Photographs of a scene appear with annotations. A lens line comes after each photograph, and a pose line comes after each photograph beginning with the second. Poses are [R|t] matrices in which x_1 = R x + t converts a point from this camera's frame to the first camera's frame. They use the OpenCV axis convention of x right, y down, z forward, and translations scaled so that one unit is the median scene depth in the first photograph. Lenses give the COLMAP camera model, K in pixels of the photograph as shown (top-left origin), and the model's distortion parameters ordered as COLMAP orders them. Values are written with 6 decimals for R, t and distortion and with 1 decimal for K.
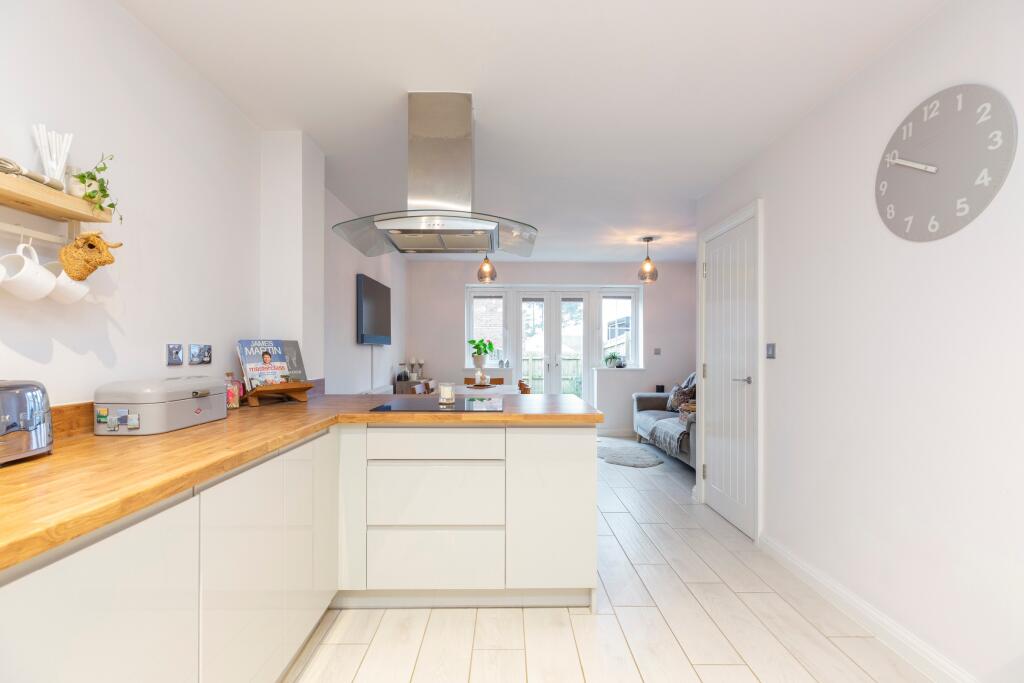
lens RADIAL K [[460.8, 0, 511.6], [0, 460.8, 348.8], [0, 0, 1]] dist [-0.000079, 0.000017]
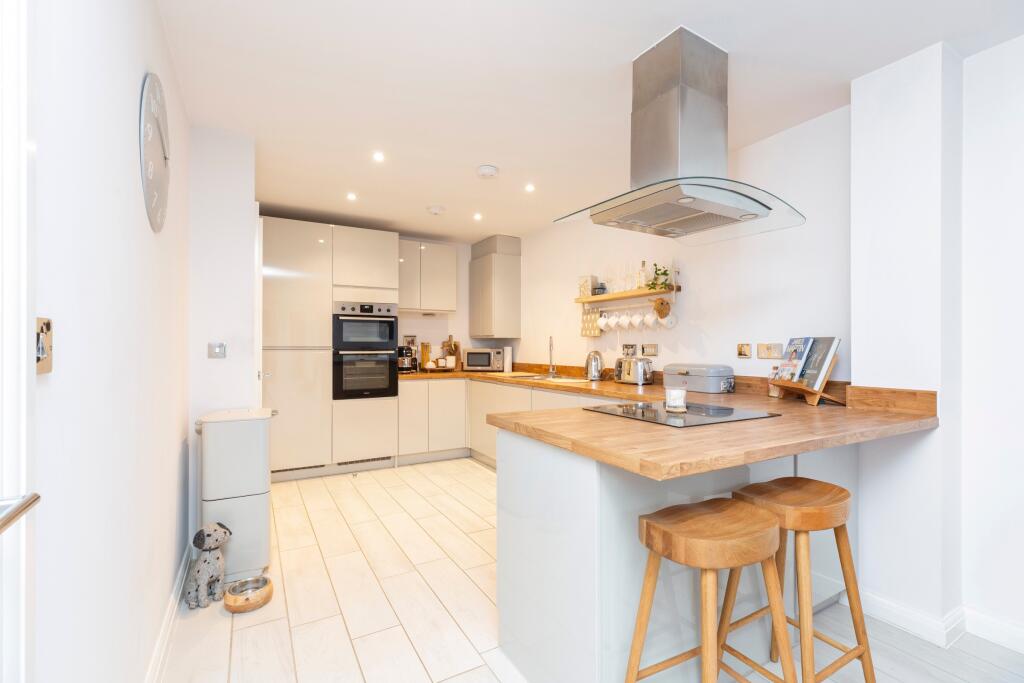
lens RADIAL K [[458.3, 0, 506.5], [0, 458.3, 346.8], [0, 0, 1]] dist [0.001981, 0.000363]
pose [[-0.875819, -0.002976, -0.482630, 0.512905], [-0.000733, 0.999988, -0.004835, 0.005457], [0.482639, -0.003881, -0.875811, 1.506175]]
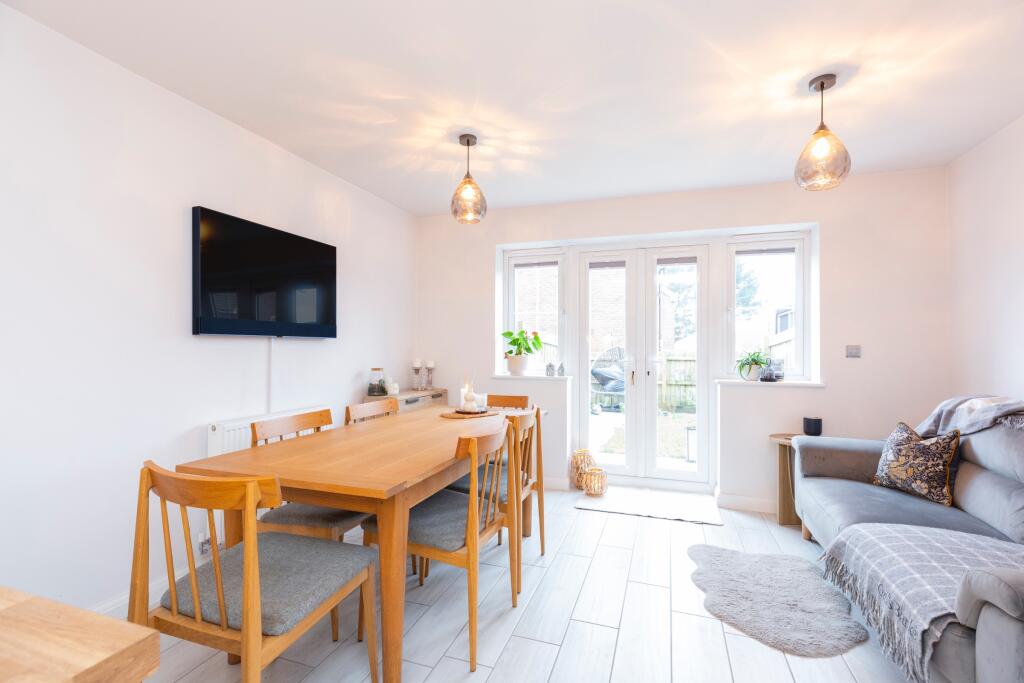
lens RADIAL K [[455.5, 0, 509.8], [0, 455.5, 343.7], [0, 0, 1]] dist [0.001054, 0.000134]
pose [[0.940309, 0.000855, -0.340320, 0.352345], [-0.002661, 0.999985, -0.004840, 0.002658], [0.340310, 0.005457, 0.940297, 1.067386]]
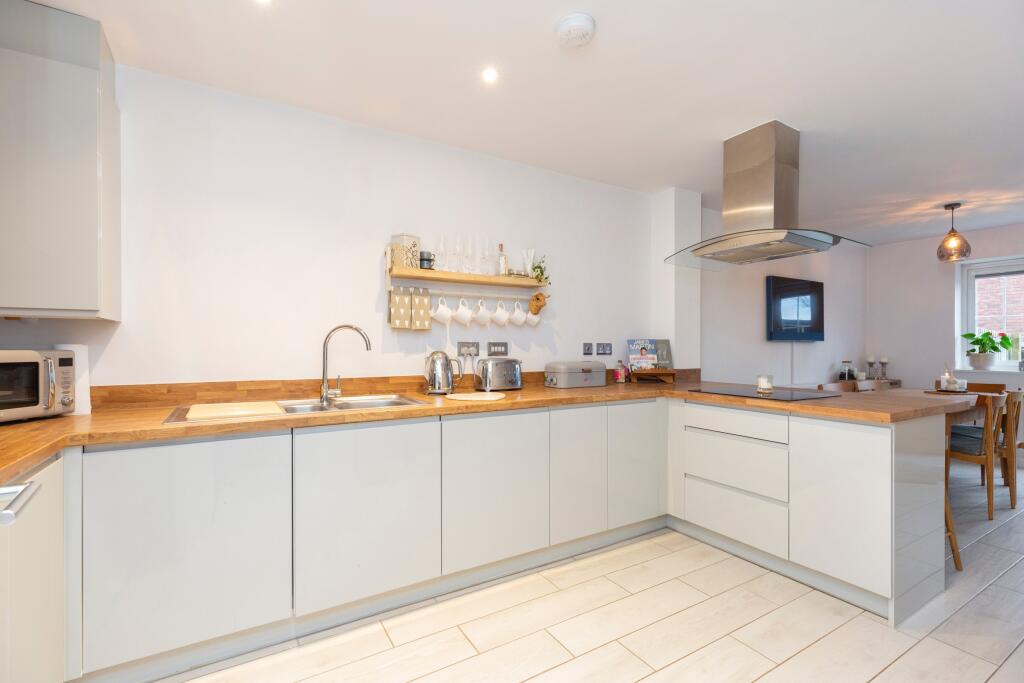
lens RADIAL K [[458.3, 0, 506.5], [0, 458.3, 346.8], [0, 0, 1]] dist [0.001981, 0.000363]
pose [[0.500286, 0.001513, -0.865859, 0.504621], [0.001933, 0.999994, 0.002865, -0.000996], [0.865858, -0.003107, 0.500280, -0.123905]]
